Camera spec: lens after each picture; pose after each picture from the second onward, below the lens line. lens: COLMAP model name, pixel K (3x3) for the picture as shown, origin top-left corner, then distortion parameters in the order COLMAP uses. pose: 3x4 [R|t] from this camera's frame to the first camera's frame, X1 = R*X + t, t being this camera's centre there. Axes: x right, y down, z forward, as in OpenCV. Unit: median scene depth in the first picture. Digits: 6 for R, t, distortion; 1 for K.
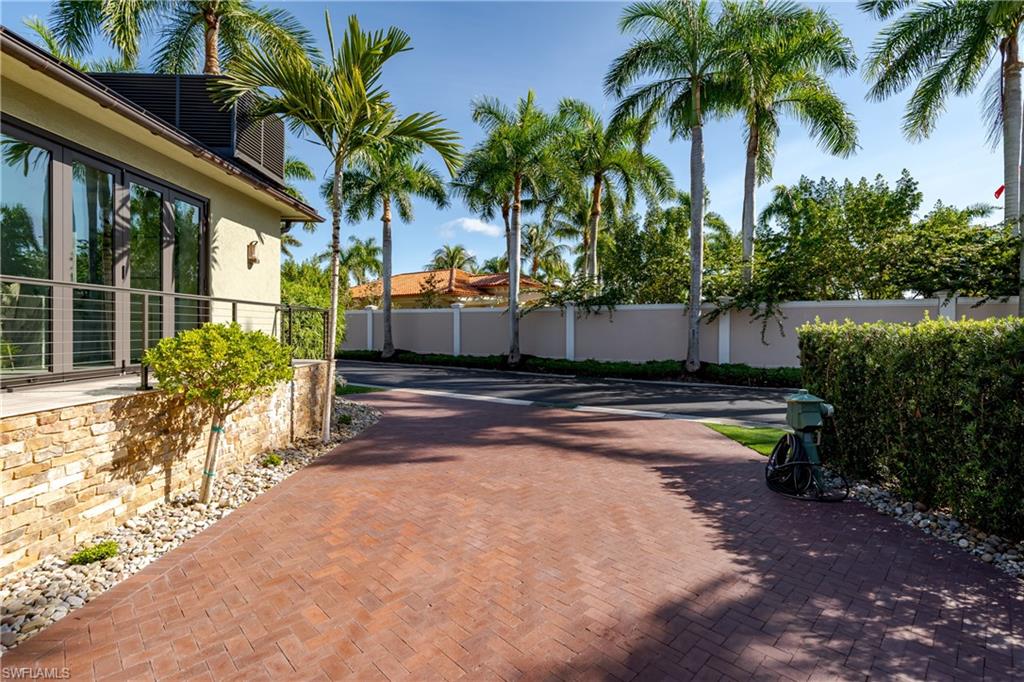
lens RADIAL K [[465.7, 0, 512.0], [0, 465.7, 341.0], [0, 0, 1]] dist [-0.000343, 0.000082]
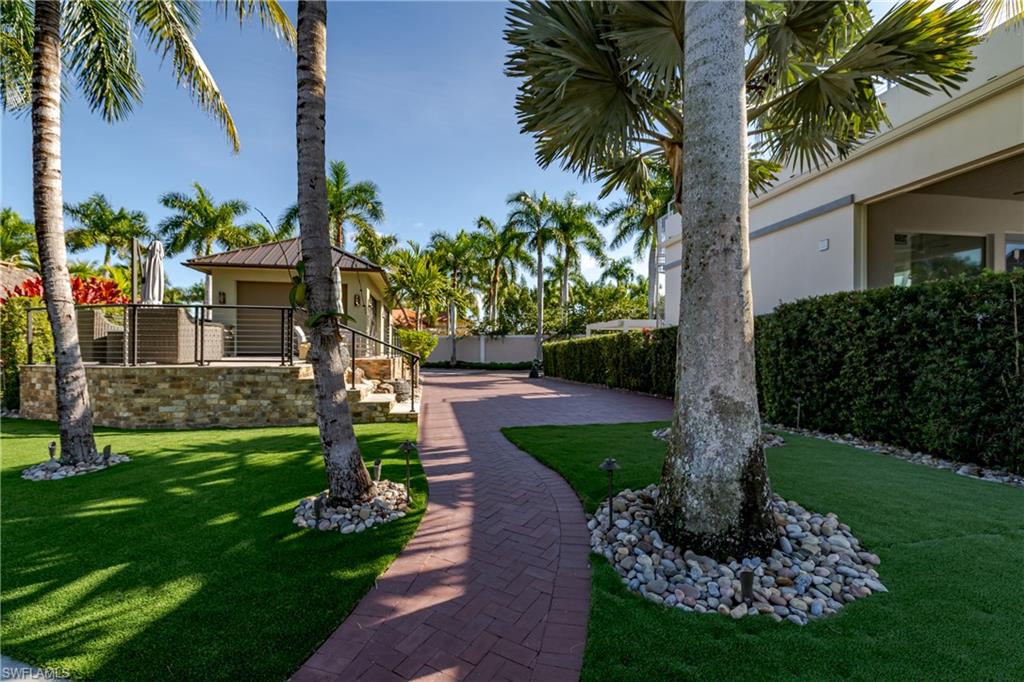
lens RADIAL K [[465.7, 0, 512.0], [0, 465.7, 341.0], [0, 0, 1]] dist [-0.000343, 0.000082]
pose [[0.979996, -0.001648, 0.199008, -0.141137], [0.007776, 0.999519, -0.030018, 0.008091], [-0.198863, 0.030965, 0.979538, -0.924679]]
